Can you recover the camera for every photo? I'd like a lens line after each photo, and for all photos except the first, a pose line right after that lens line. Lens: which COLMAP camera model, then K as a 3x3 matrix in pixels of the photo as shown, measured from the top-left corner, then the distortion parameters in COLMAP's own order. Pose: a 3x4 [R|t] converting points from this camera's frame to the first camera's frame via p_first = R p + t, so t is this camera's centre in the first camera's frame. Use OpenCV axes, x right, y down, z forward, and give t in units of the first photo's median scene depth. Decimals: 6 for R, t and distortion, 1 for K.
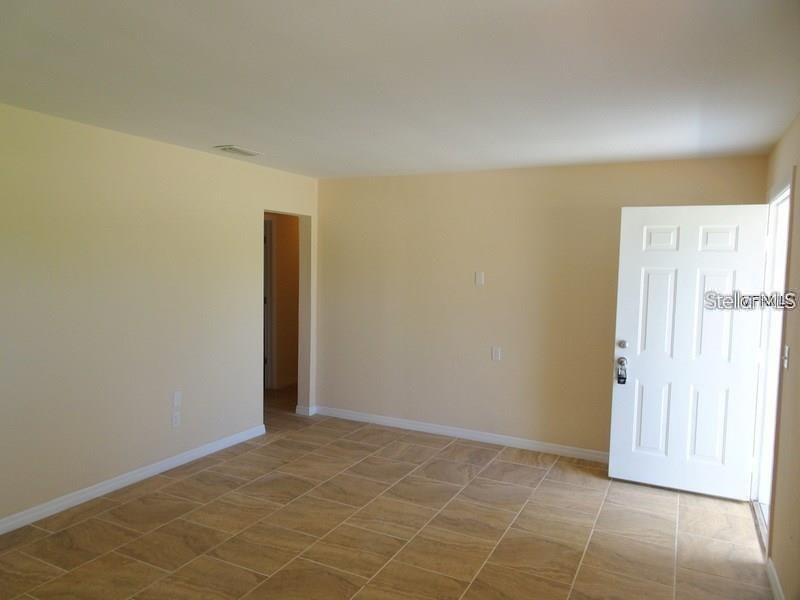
lens RADIAL K [[569.2, 0, 395.2], [0, 569.2, 299.3], [0, 0, 1]] dist [-0.001005, 0.004364]
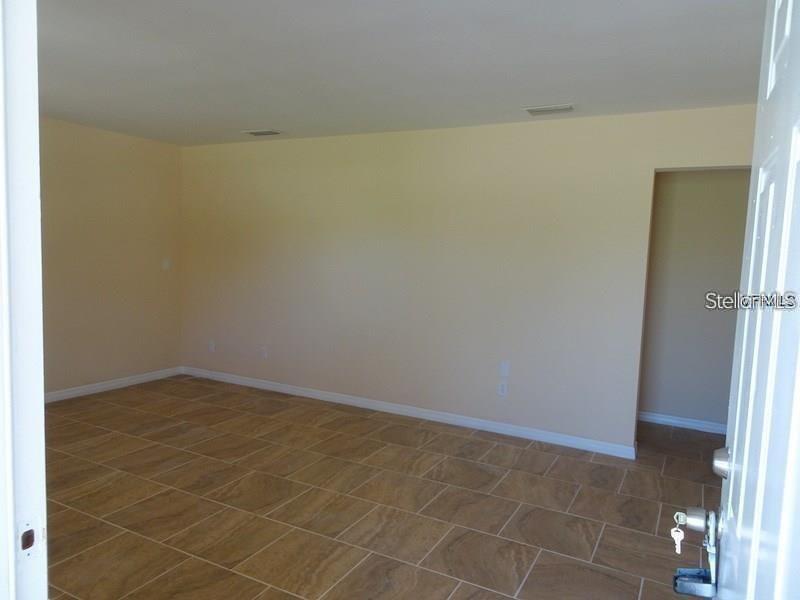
lens RADIAL K [[569.2, 0, 399.4], [0, 569.2, 294.0], [0, 0, 1]] dist [-0.001005, 0.004364]
pose [[-0.017645, 0.052710, -0.998454, 0.759577], [-0.102181, 0.993286, 0.054242, 0.004223], [0.994609, 0.102980, -0.012140, 0.953558]]
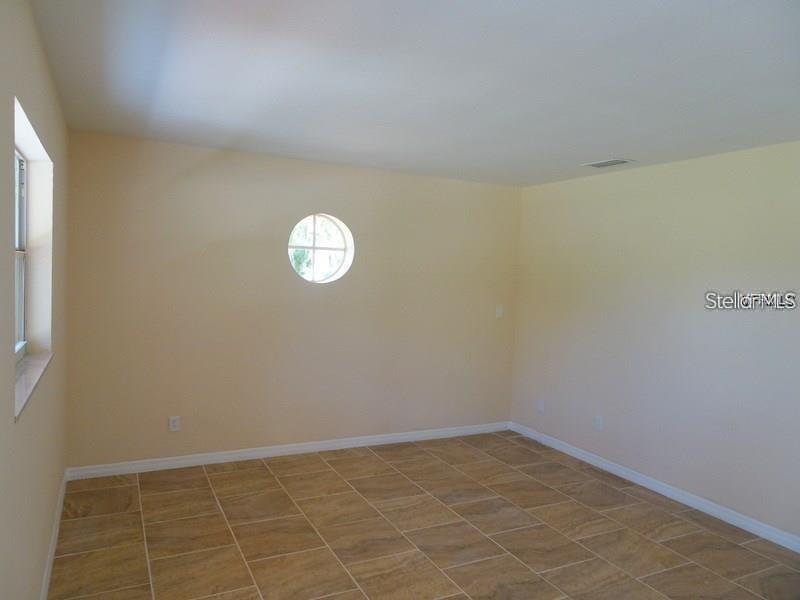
lens RADIAL K [[569.2, 0, 399.7], [0, 569.2, 294.8], [0, 0, 1]] dist [-0.001005, 0.004364]
pose [[-0.586939, -0.012732, -0.809531, 0.547766], [-0.105139, 0.992608, 0.060619, -0.035872], [0.802775, 0.120693, -0.583940, 0.941930]]
